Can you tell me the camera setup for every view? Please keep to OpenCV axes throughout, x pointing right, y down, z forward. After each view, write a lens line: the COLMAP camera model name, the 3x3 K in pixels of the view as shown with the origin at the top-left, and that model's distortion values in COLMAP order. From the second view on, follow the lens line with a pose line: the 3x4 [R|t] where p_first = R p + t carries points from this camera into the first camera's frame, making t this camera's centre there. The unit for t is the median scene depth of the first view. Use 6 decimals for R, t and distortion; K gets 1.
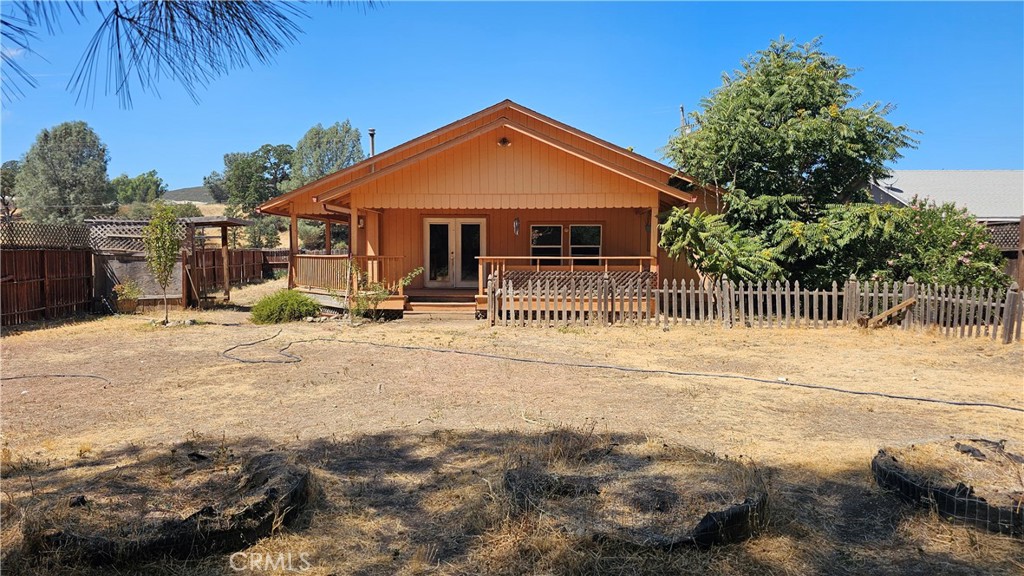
lens RADIAL K [[684.8, 0, 501.8], [0, 684.8, 284.7], [0, 0, 1]] dist [0.059872, -0.055041]
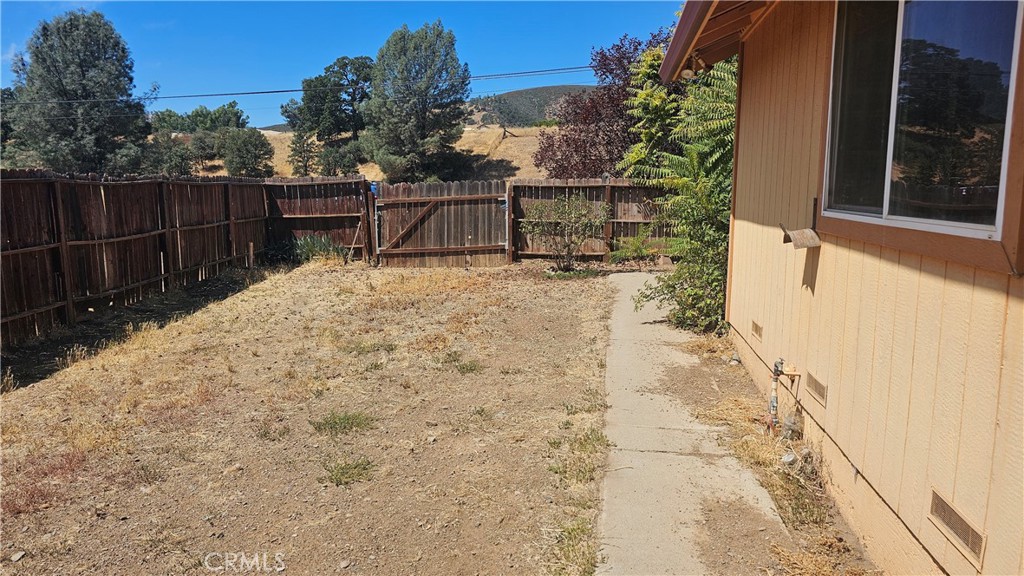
lens RADIAL K [[684.8, 0, 501.8], [0, 684.8, 284.7], [0, 0, 1]] dist [0.059872, -0.055041]
pose [[0.992779, 0.014298, -0.119102, -1.099902], [-0.003270, 0.995728, 0.092273, -0.188164], [0.119913, -0.091218, 0.988585, 4.037085]]
